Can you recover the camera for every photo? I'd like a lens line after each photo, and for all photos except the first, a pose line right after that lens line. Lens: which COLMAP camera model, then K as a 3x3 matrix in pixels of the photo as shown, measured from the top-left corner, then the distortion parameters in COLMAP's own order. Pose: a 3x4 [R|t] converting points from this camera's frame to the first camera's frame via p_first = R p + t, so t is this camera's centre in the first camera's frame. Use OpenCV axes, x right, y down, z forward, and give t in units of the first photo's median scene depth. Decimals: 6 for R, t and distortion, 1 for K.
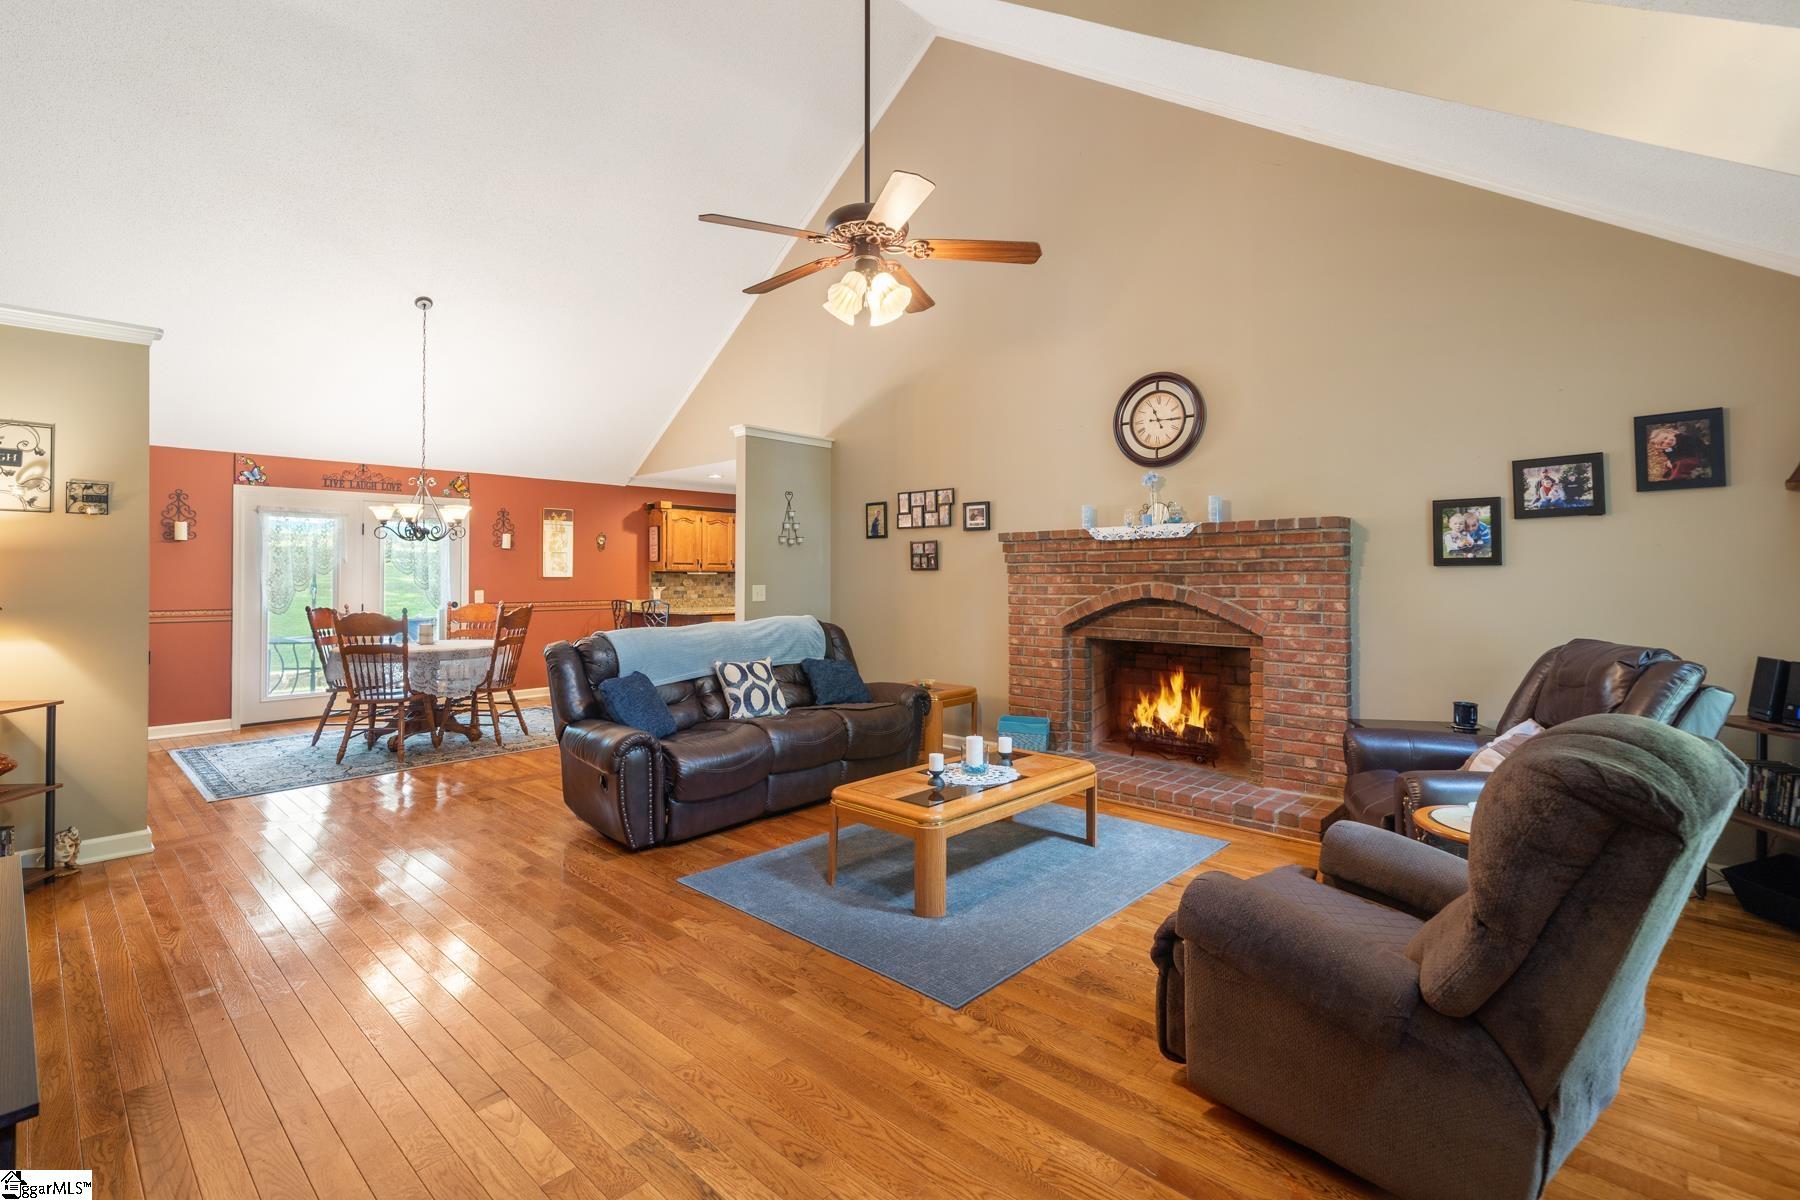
lens RADIAL K [[795.6, 0, 889.9], [0, 795.6, 582.0], [0, 0, 1]] dist [-0.002702, 0.003095]
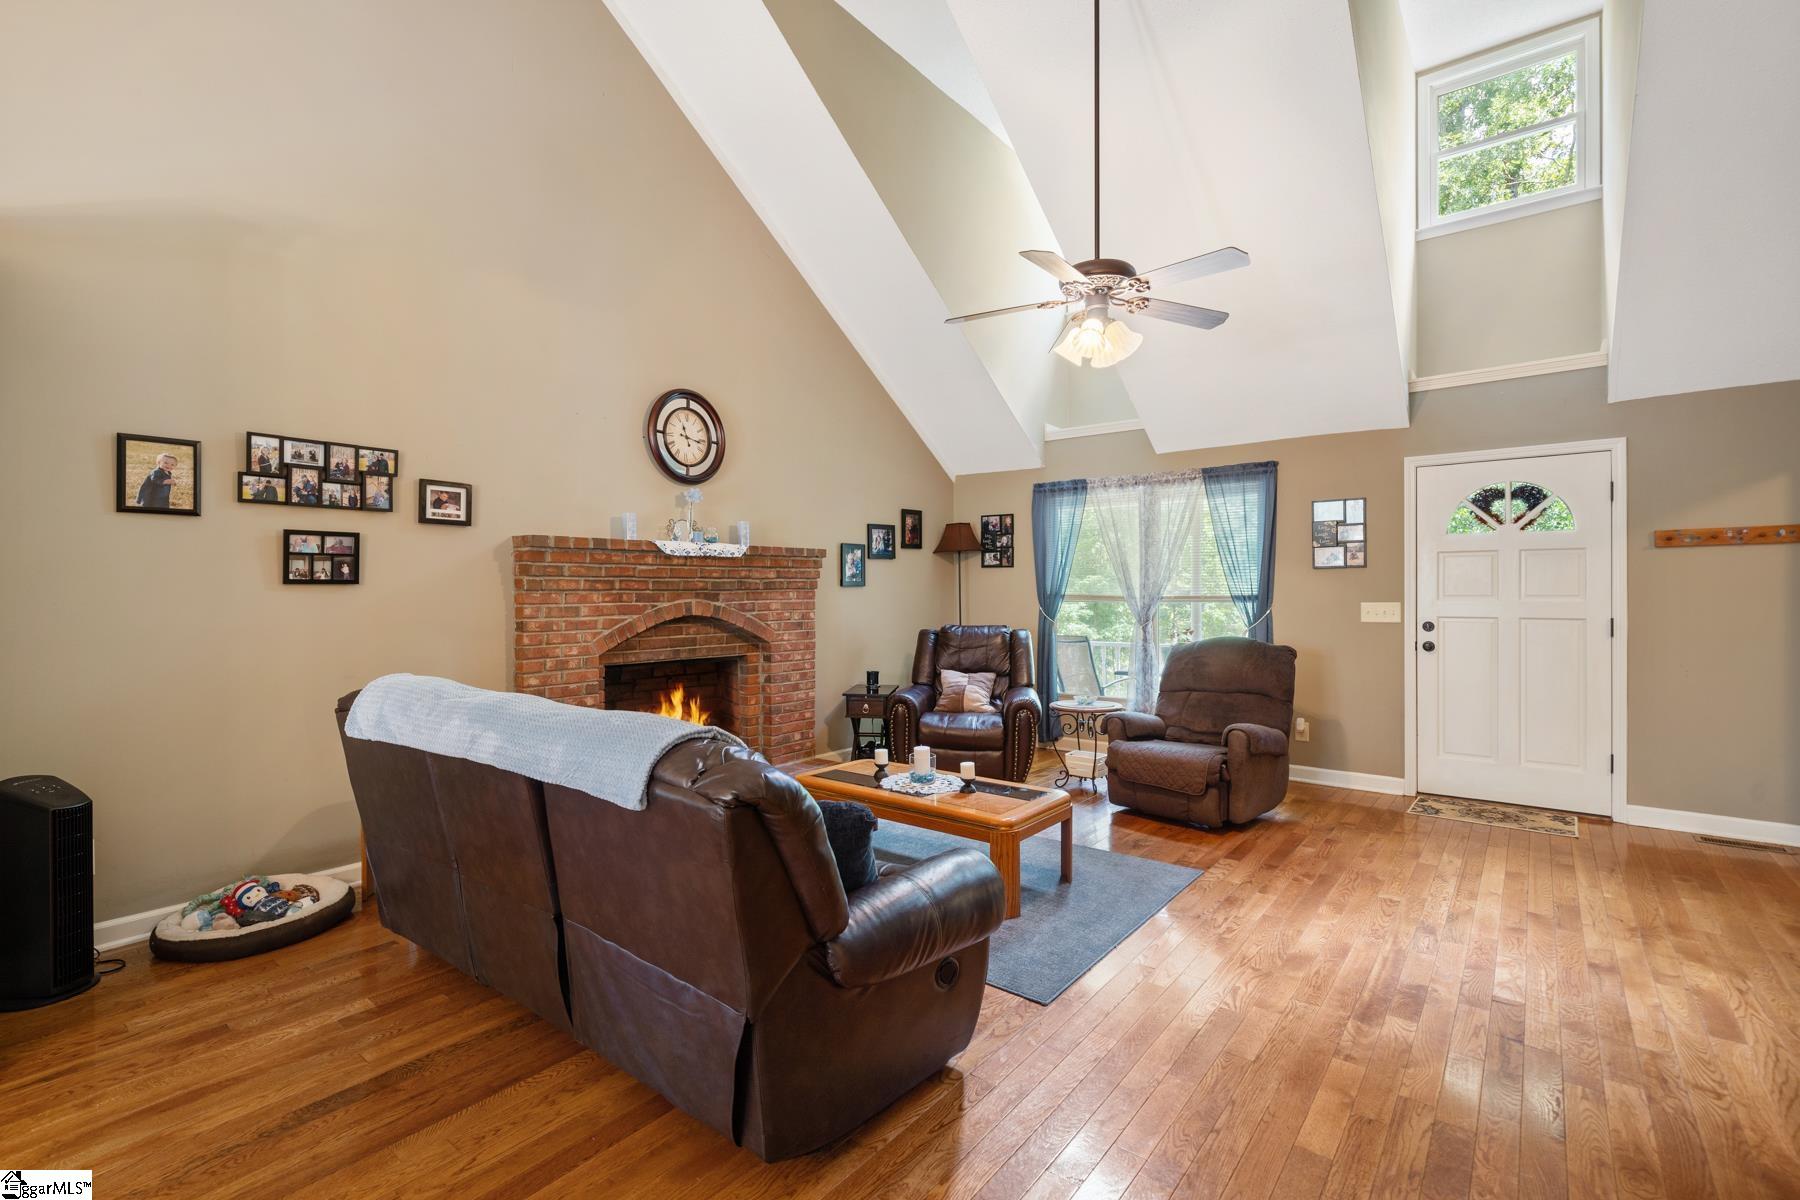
lens RADIAL K [[795.6, 0, 888.7], [0, 795.6, 596.7], [0, 0, 1]] dist [-0.002702, 0.003095]
pose [[-0.055795, -0.008974, 0.998402, -0.681438], [0.005871, 0.999939, 0.009316, -0.010908], [-0.998425, 0.006382, -0.055739, 0.805638]]
